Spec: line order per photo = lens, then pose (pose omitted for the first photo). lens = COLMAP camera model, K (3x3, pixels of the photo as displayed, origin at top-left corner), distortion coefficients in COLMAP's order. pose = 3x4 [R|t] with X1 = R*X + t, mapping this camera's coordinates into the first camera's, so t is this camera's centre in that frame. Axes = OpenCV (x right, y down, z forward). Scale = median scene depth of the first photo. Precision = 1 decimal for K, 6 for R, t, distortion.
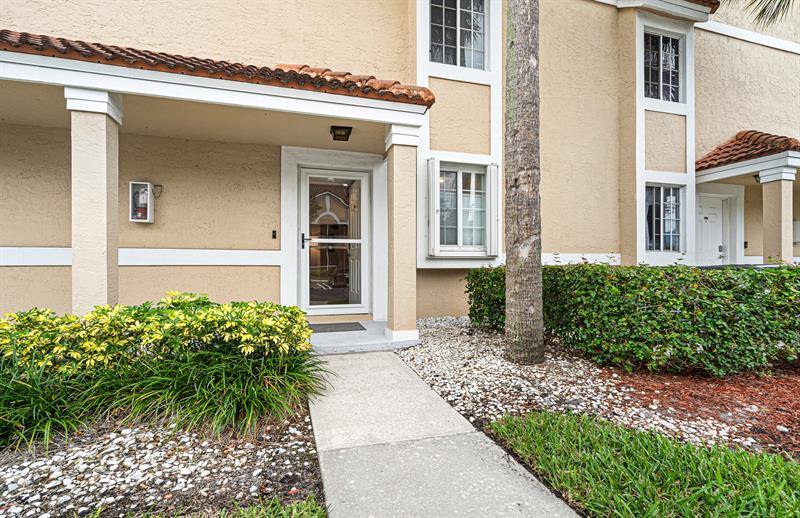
lens RADIAL K [[355.5, 0, 403.3], [0, 355.5, 265.0], [0, 0, 1]] dist [-0.004037, 0.001810]
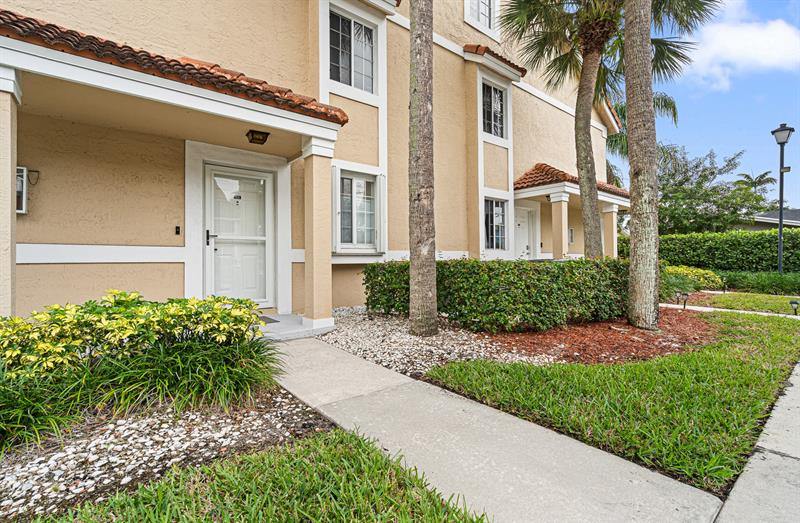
lens RADIAL K [[355.5, 0, 396.2], [0, 355.5, 256.1], [0, 0, 1]] dist [-0.004037, 0.001810]
pose [[0.922610, -0.001528, 0.385731, -0.280690], [0.006779, 0.999902, -0.012252, 0.000130], [-0.385675, 0.013918, 0.922530, -0.180964]]
